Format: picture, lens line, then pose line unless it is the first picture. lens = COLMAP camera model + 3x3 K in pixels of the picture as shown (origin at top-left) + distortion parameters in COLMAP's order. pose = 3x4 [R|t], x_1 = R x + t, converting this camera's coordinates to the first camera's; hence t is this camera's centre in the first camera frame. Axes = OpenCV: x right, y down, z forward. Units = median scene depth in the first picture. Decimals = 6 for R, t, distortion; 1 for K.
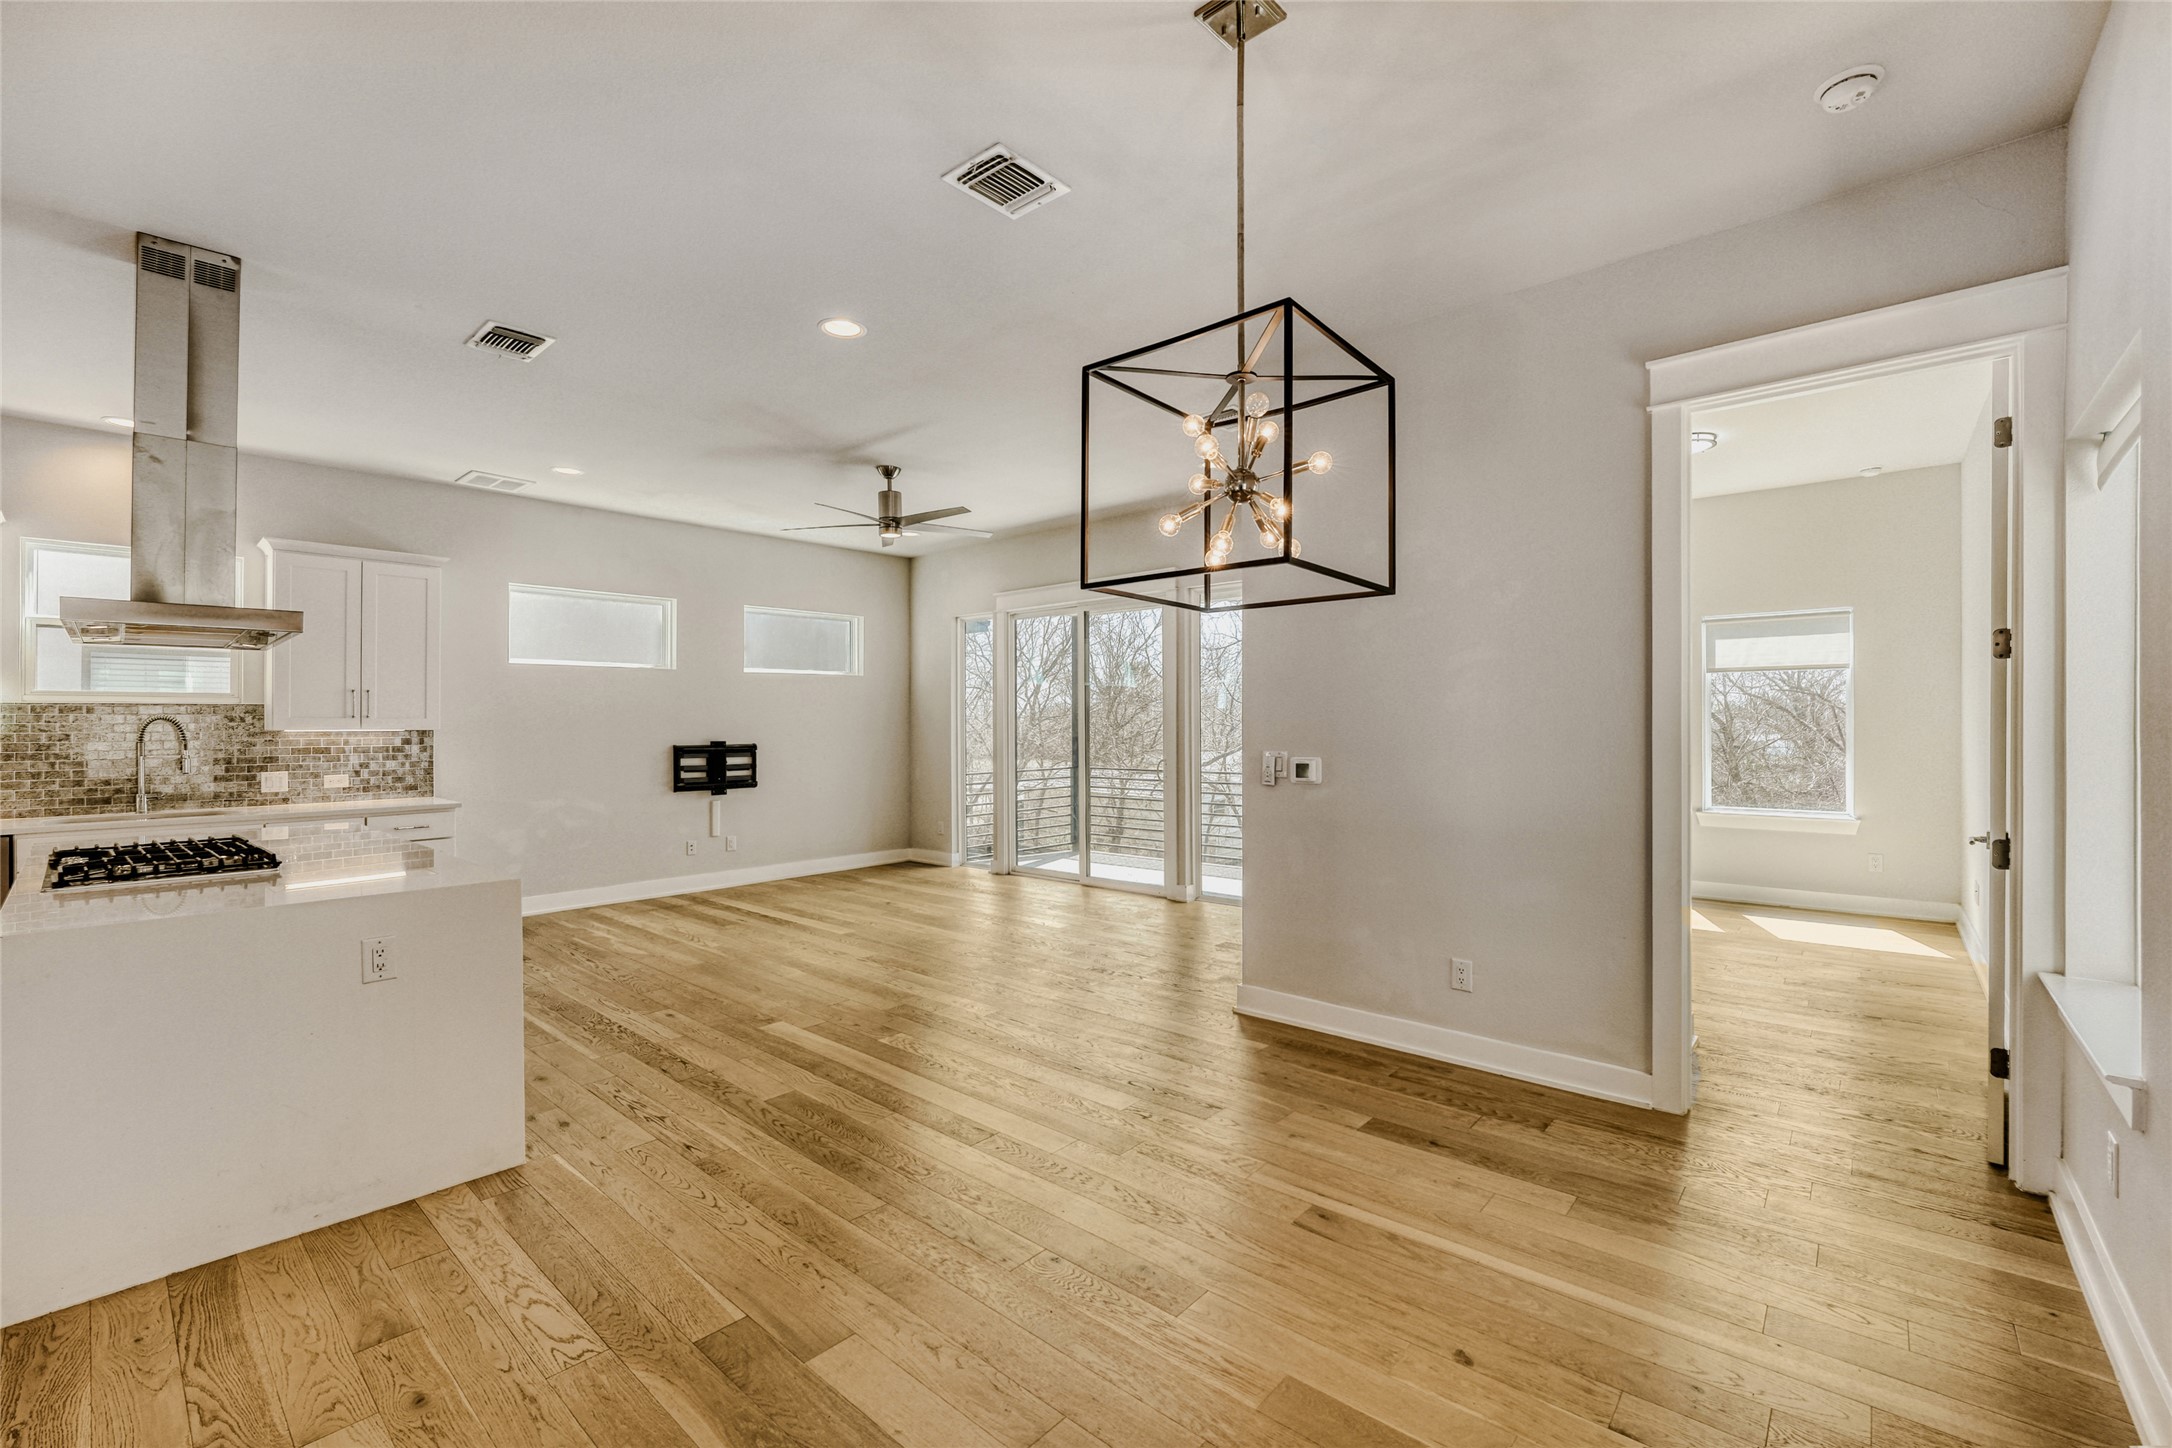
lens RADIAL K [[907.8, 0, 1108.7], [0, 907.8, 729.8], [0, 0, 1]] dist [-0.027359, 0.003279]
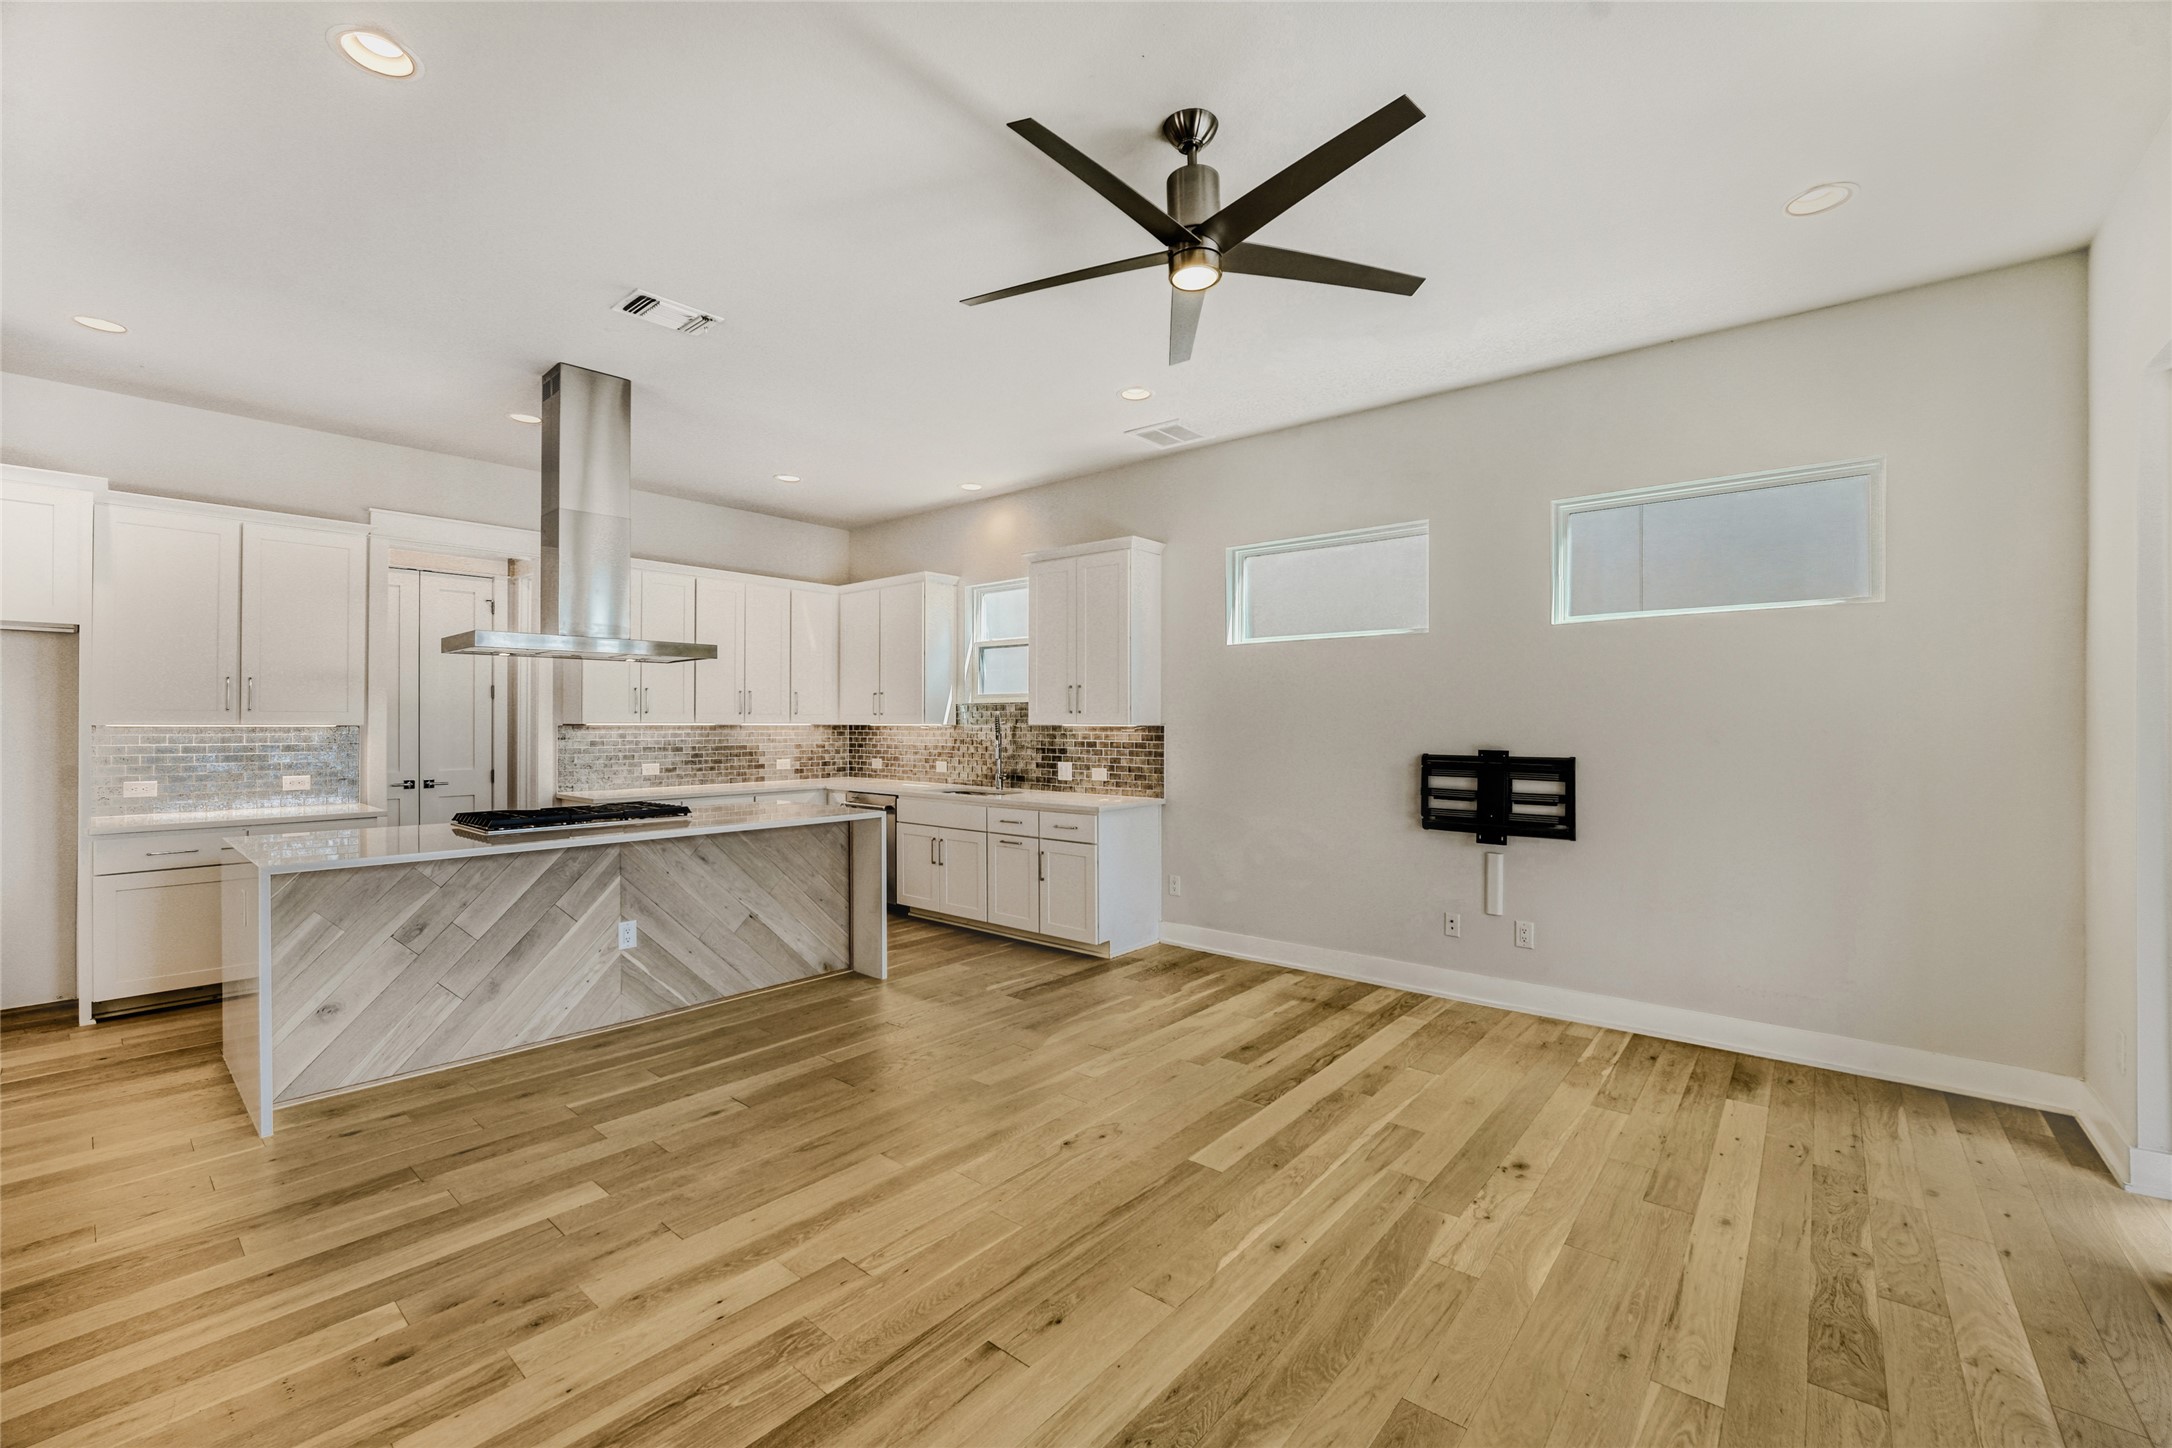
lens RADIAL K [[907.8, 0, 1082.9], [0, 907.8, 713.7], [0, 0, 1]] dist [-0.027359, 0.003279]
pose [[-0.003517, -0.004887, -0.999982, 0.186708], [-0.008756, 0.999950, -0.004856, -0.007305], [0.999955, 0.008739, -0.003560, 0.968382]]
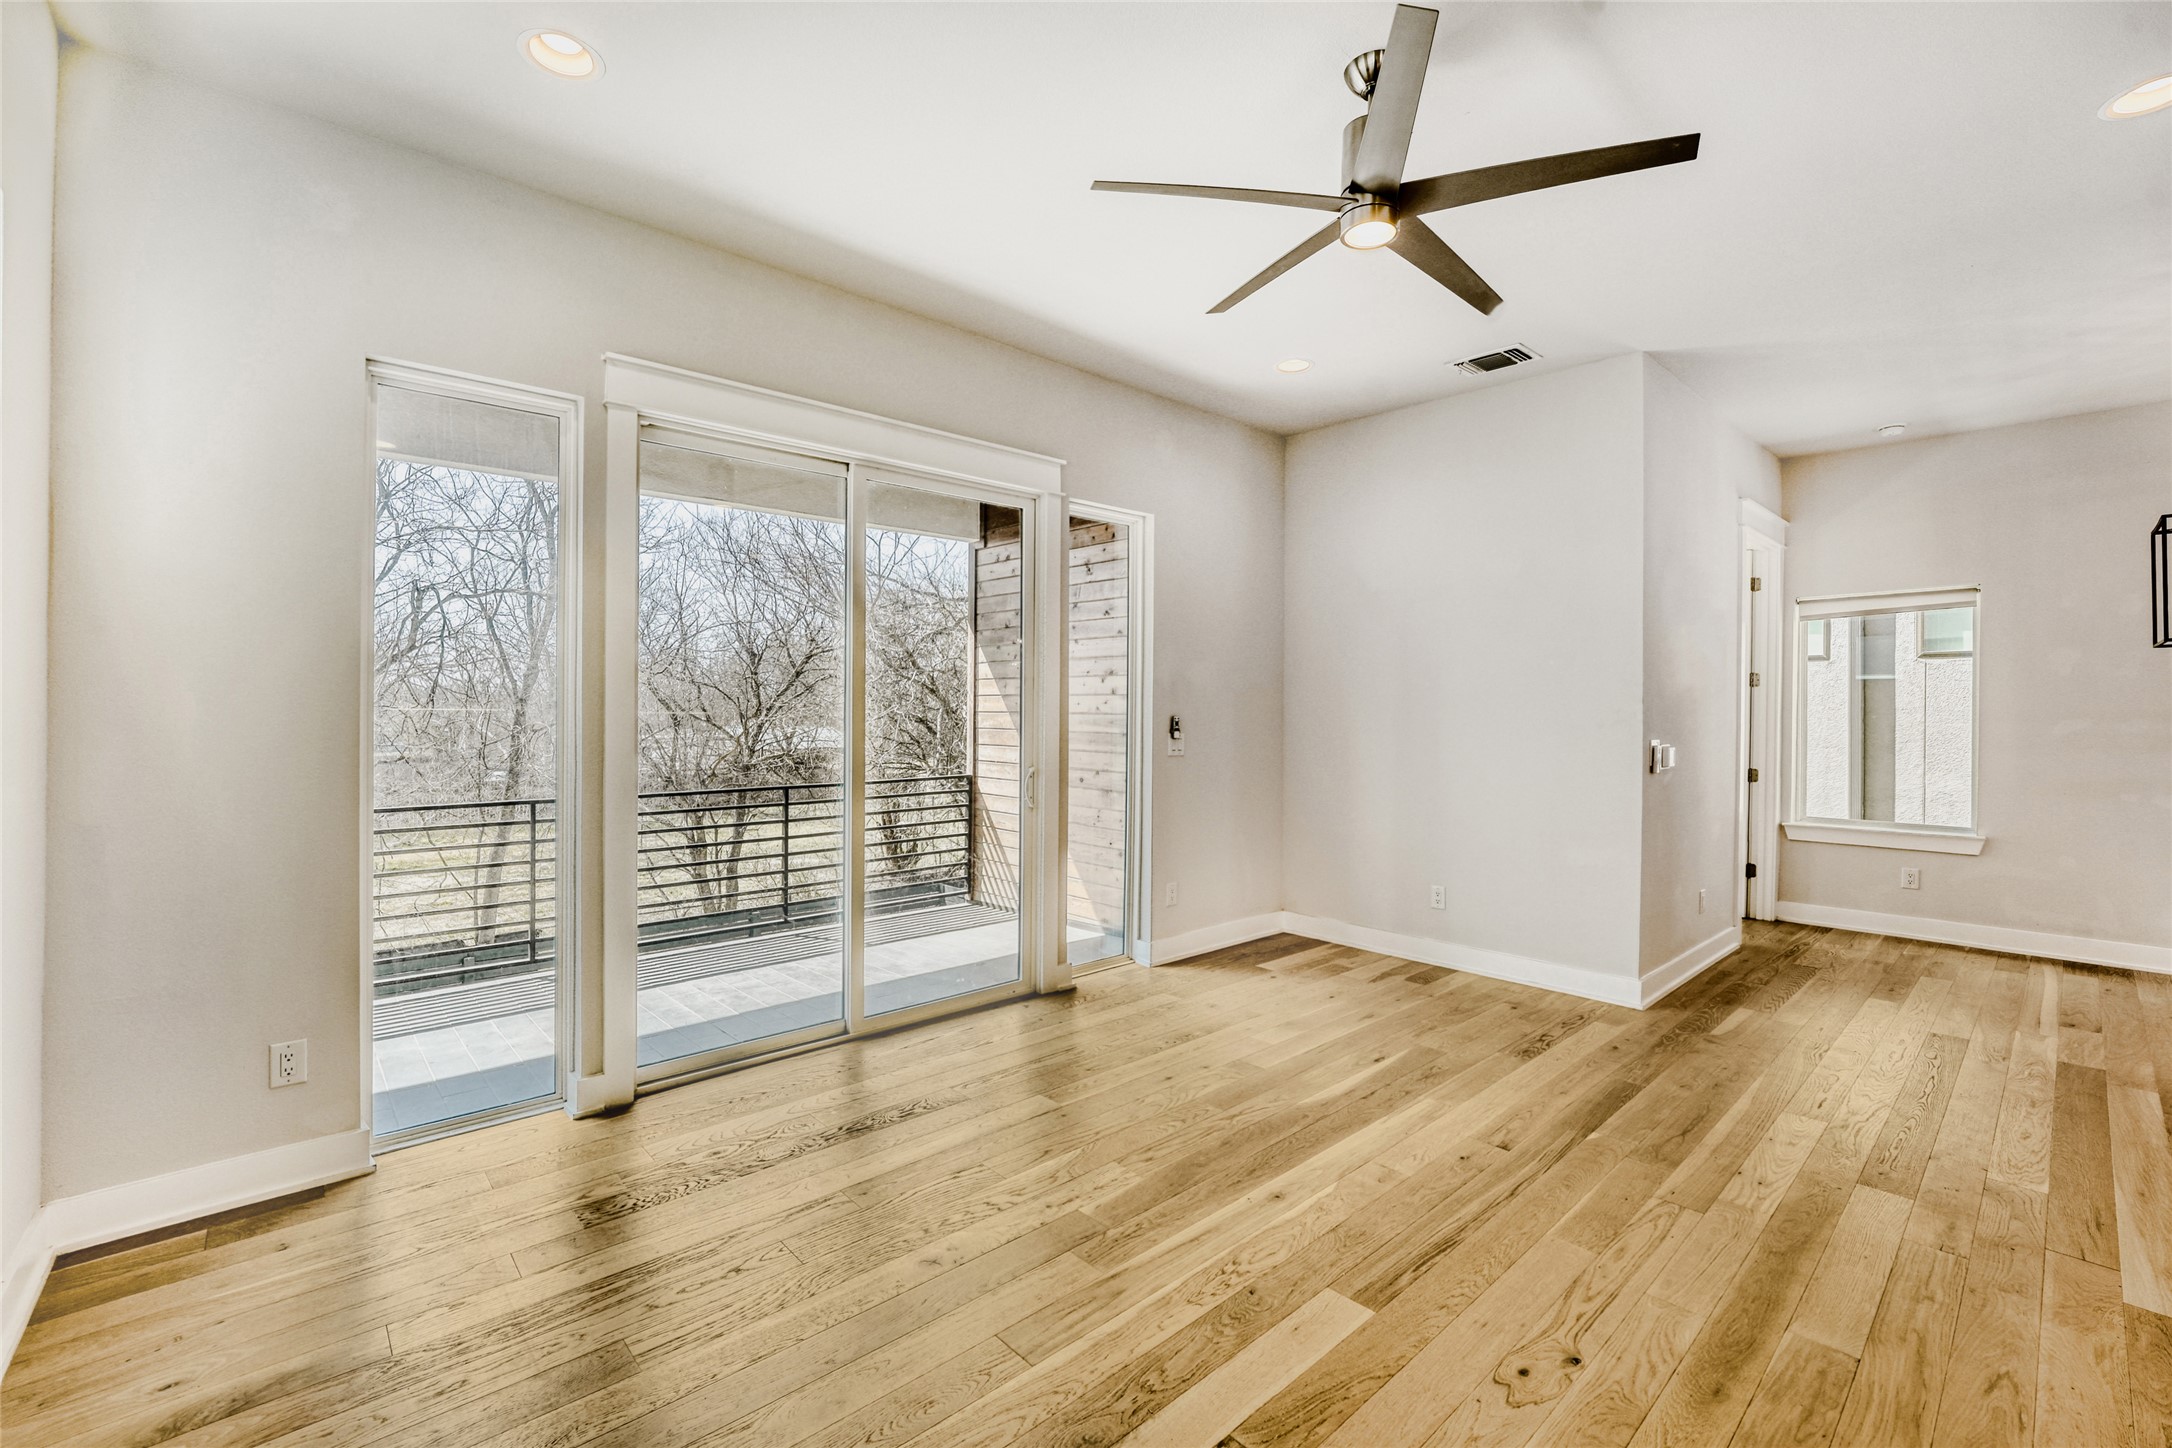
lens RADIAL K [[907.8, 0, 1088.9], [0, 907.8, 717.1], [0, 0, 1]] dist [-0.027359, 0.003279]
pose [[0.137826, -0.001749, 0.990455, -0.664413], [0.003909, 0.999992, 0.001222, 0.001456], [-0.990449, 0.003703, 0.137832, 1.087146]]
